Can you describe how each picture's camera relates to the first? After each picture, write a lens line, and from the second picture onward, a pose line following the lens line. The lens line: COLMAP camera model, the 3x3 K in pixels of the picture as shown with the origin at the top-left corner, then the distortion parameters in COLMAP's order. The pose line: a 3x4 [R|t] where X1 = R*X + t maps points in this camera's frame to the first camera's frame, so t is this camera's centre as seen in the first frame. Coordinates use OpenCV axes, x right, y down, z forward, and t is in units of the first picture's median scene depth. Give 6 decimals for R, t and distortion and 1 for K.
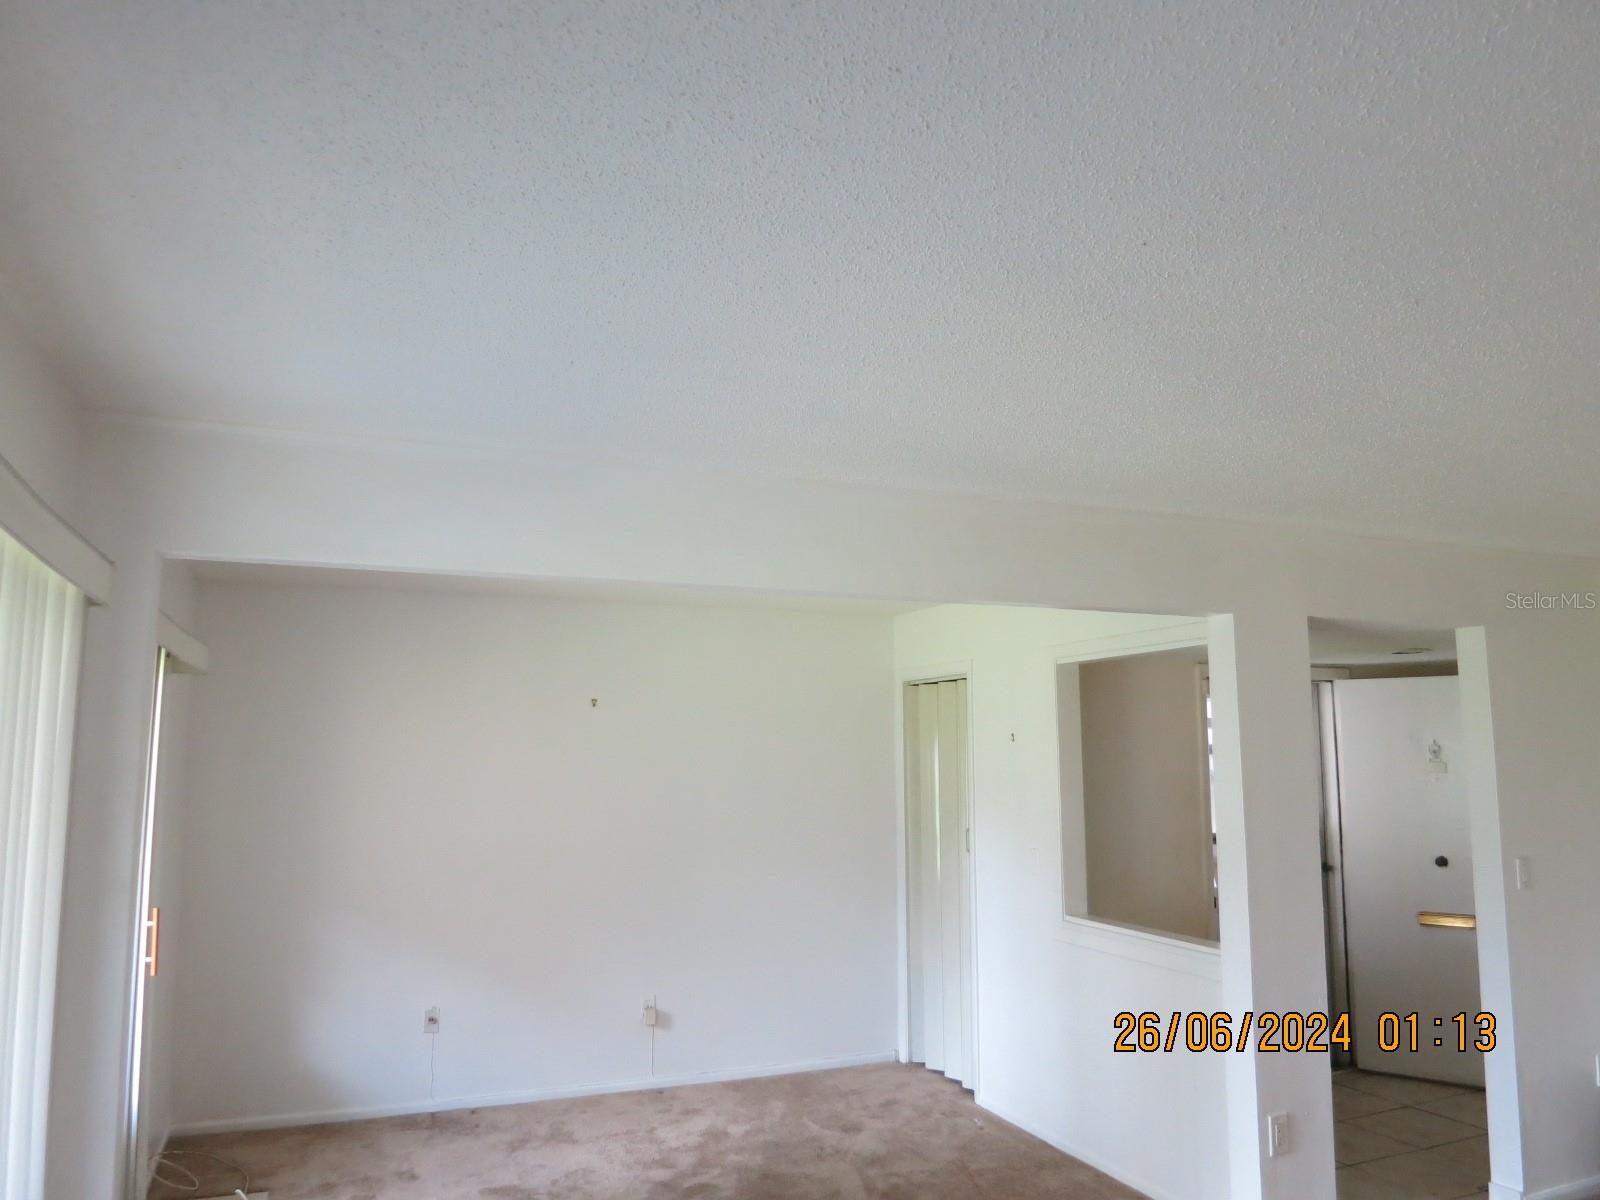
lens RADIAL K [[1154.4, 0, 800.0], [0, 1154.4, 600.0], [0, 0, 1]] dist [-0.041435, -0.000715]
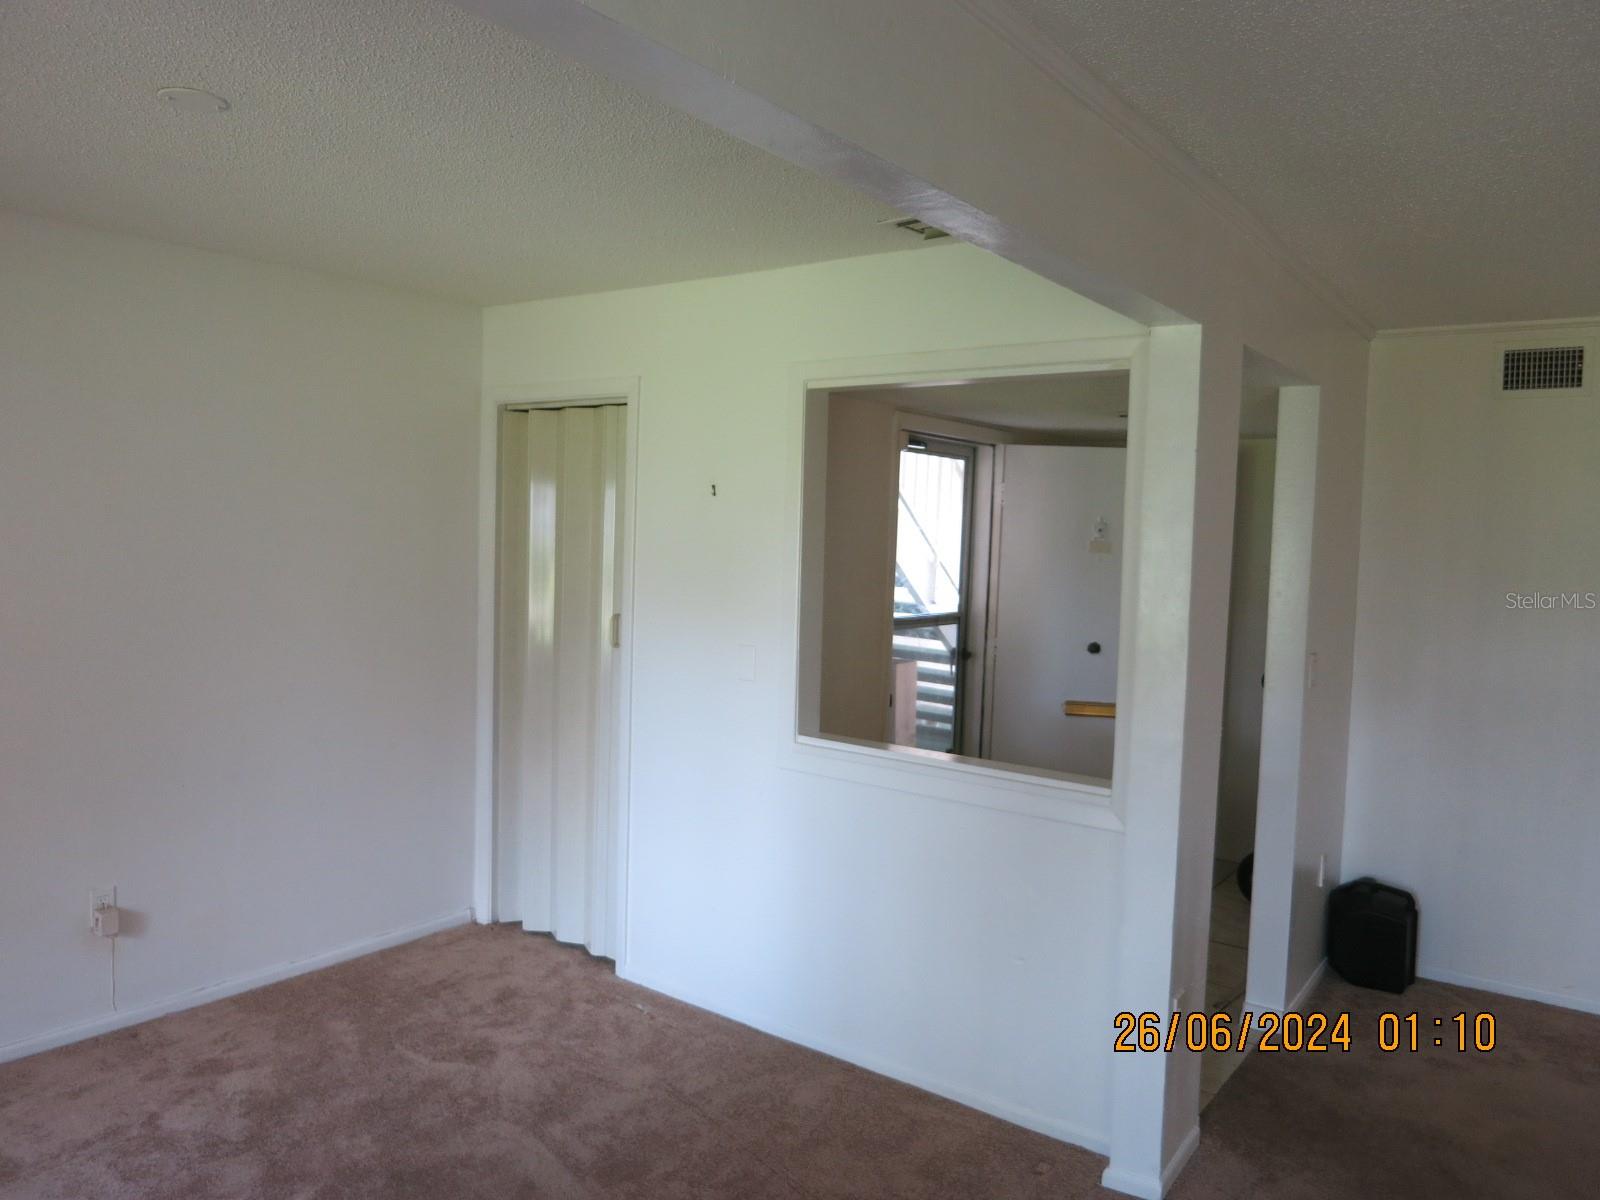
lens RADIAL K [[1154.4, 0, 800.0], [0, 1154.4, 600.0], [0, 0, 1]] dist [-0.041435, -0.000715]
pose [[0.856826, -0.002813, 0.515598, -0.131060], [-0.101239, 0.979601, 0.173585, 0.055586], [-0.505569, -0.200931, 0.839063, 0.357003]]
